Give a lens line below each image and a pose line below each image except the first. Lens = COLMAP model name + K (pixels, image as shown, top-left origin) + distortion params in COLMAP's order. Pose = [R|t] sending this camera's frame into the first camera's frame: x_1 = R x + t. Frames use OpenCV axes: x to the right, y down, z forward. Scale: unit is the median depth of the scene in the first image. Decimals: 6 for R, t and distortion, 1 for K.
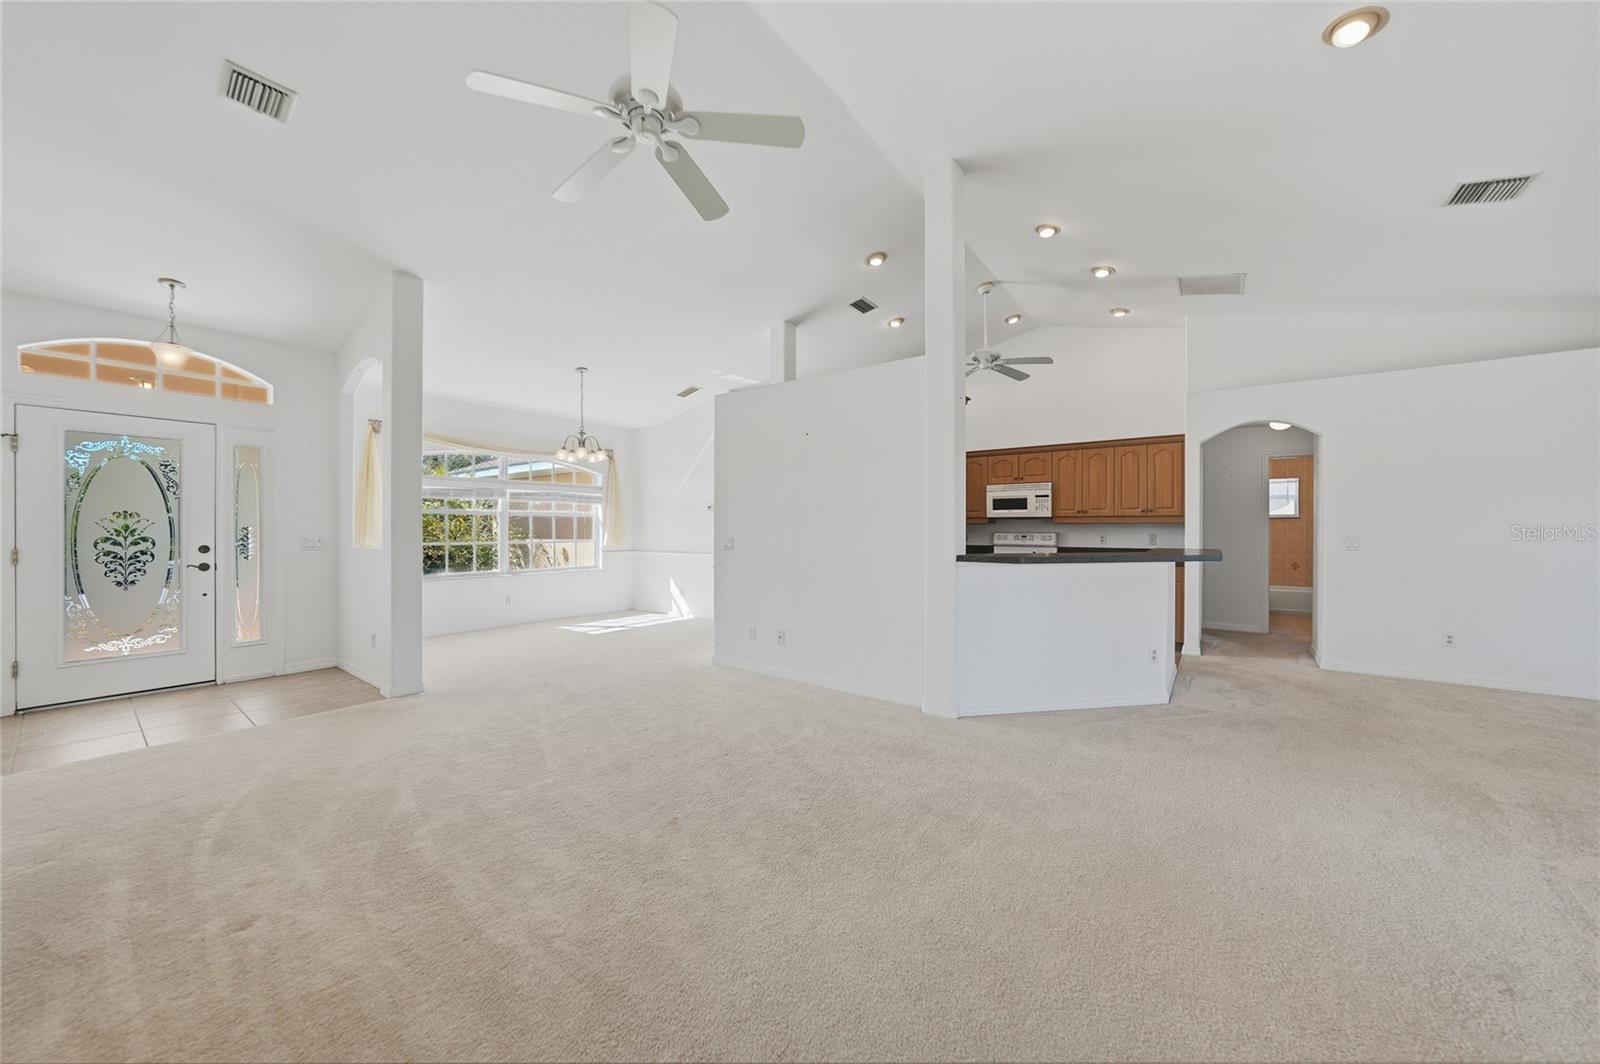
lens RADIAL K [[570.8, 0, 800.0], [0, 570.8, 532.0], [0, 0, 1]] dist [-0.005129, 0.000100]
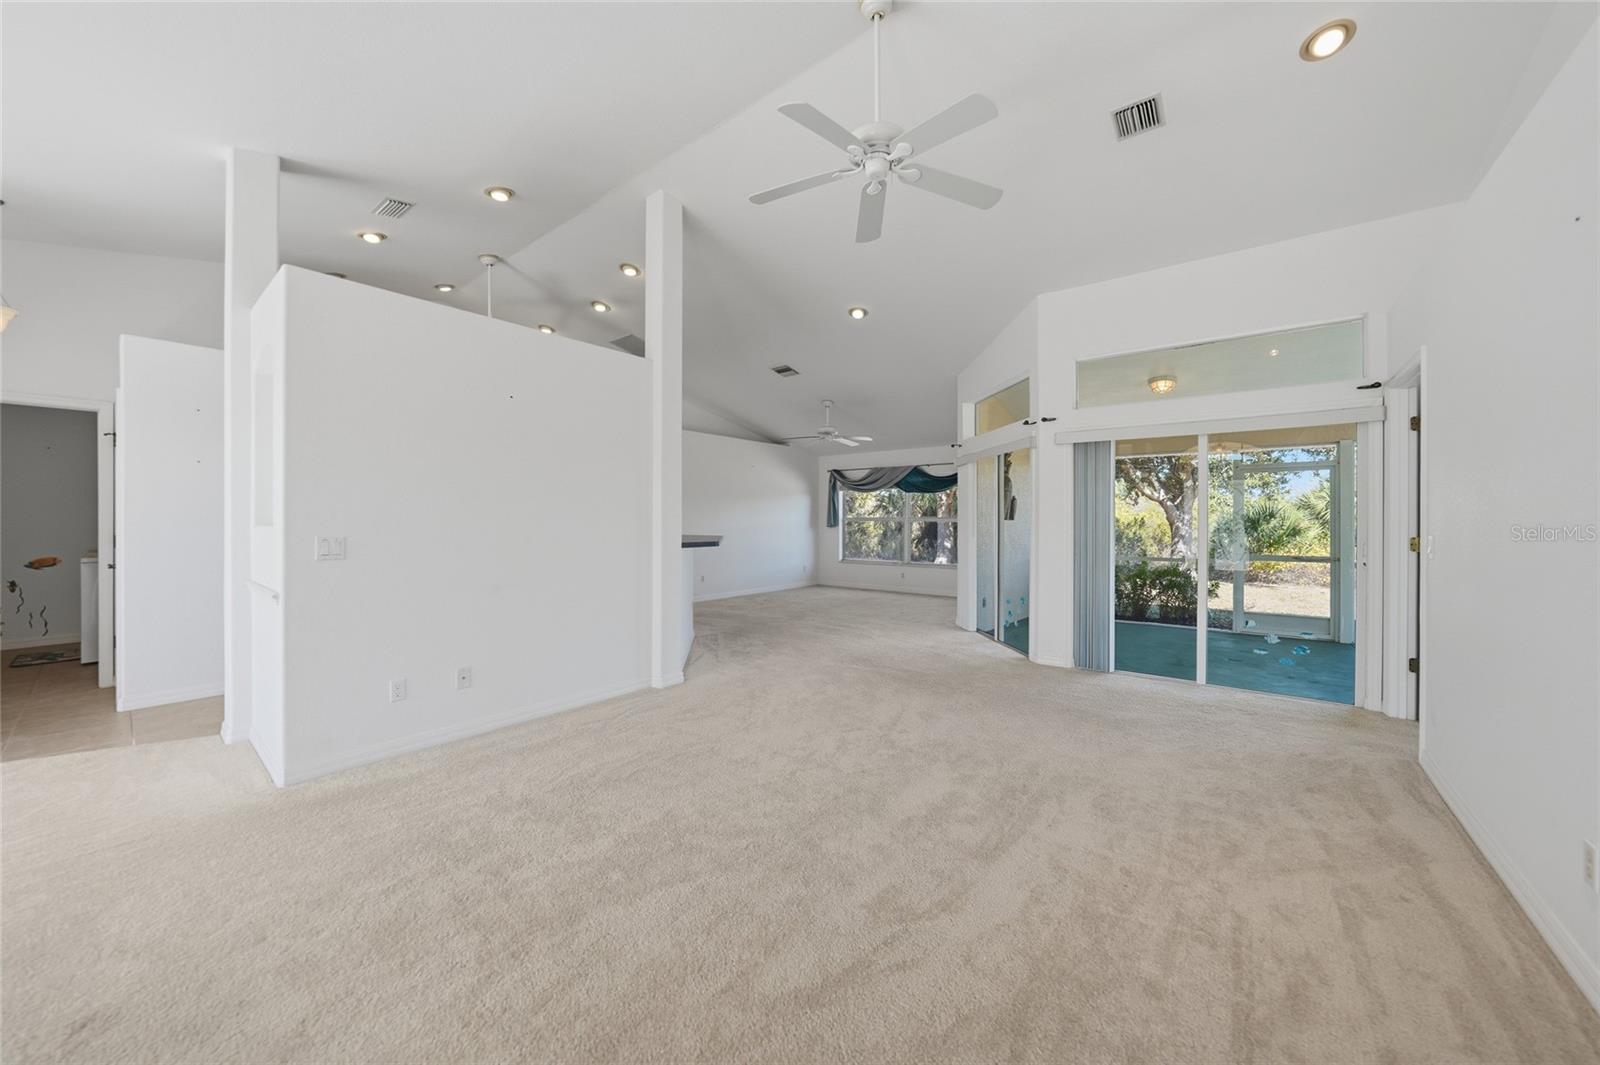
lens RADIAL K [[570.8, 0, 800.0], [0, 570.8, 532.5], [0, 0, 1]] dist [-0.005129, 0.000100]
pose [[0.036586, -0.022335, 0.999081, -0.494865], [0.006615, 0.999734, 0.022107, -0.003782], [-0.999309, 0.005801, 0.036724, 0.400581]]
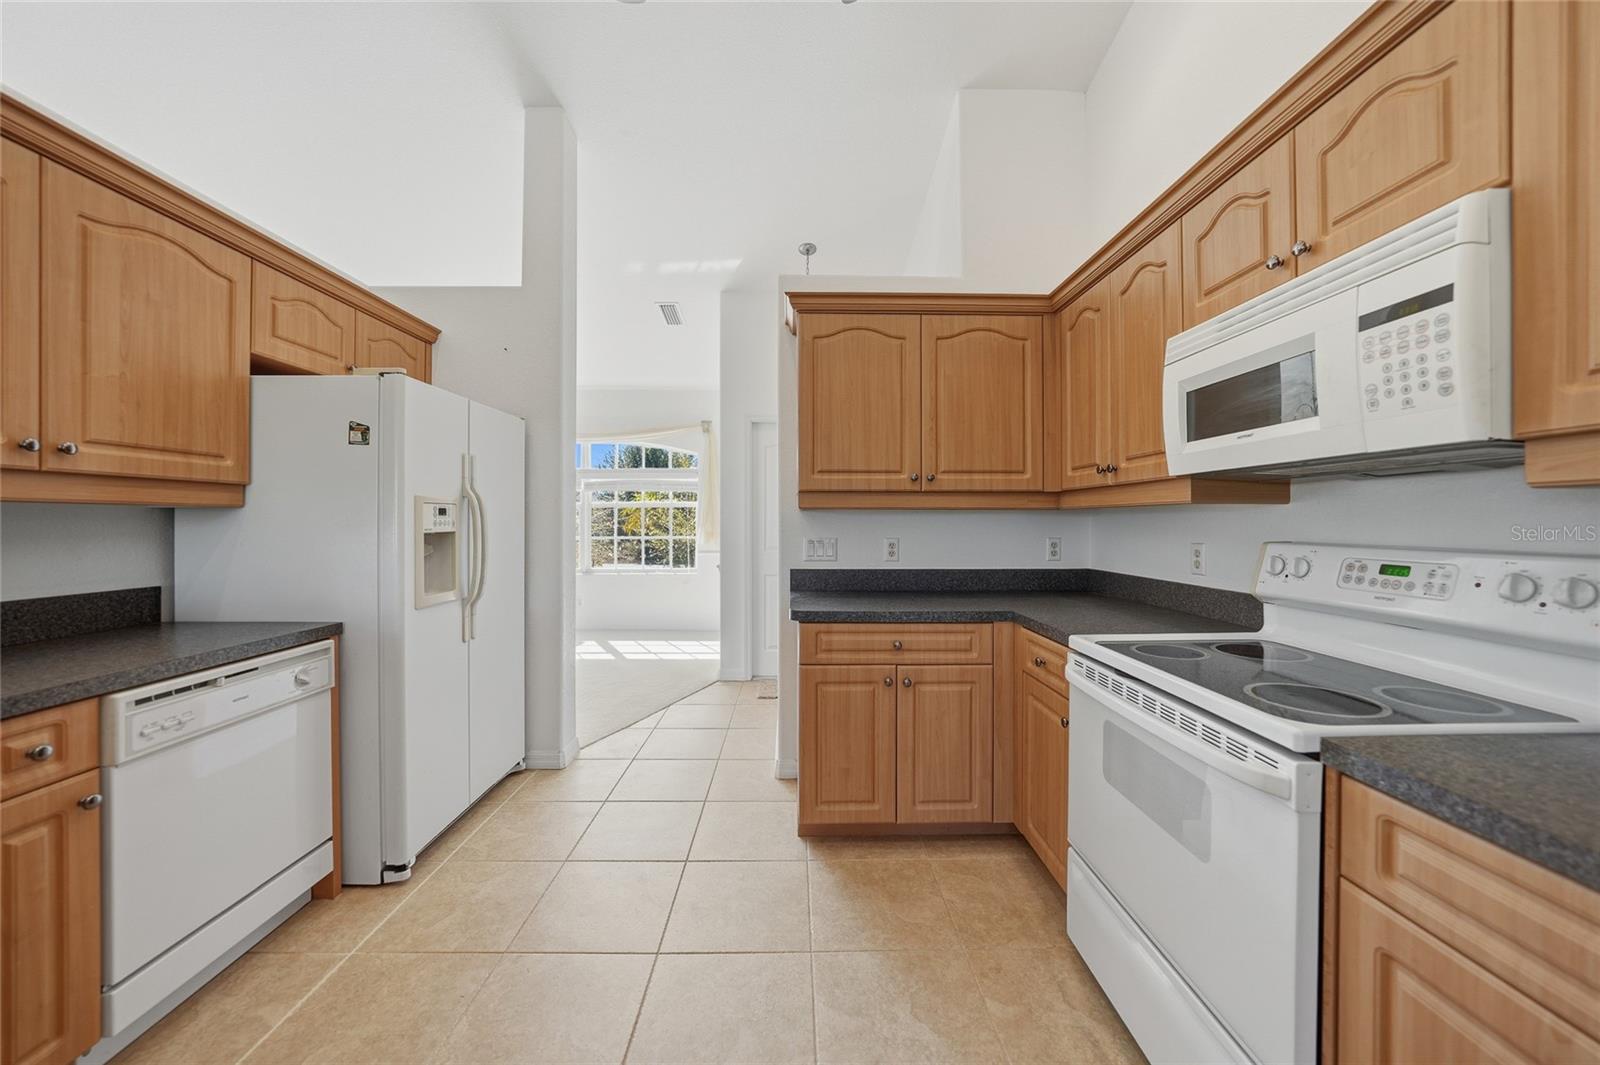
lens RADIAL K [[571.7, 0, 796.3], [0, 571.7, 524.0], [0, 0, 1]] dist [-0.022561, 0.005257]
pose [[0.603429, 0.003523, -0.797409, 0.440795], [-0.006149, 0.999981, -0.000236, -0.006083], [0.797393, 0.005046, 0.603439, 0.777178]]
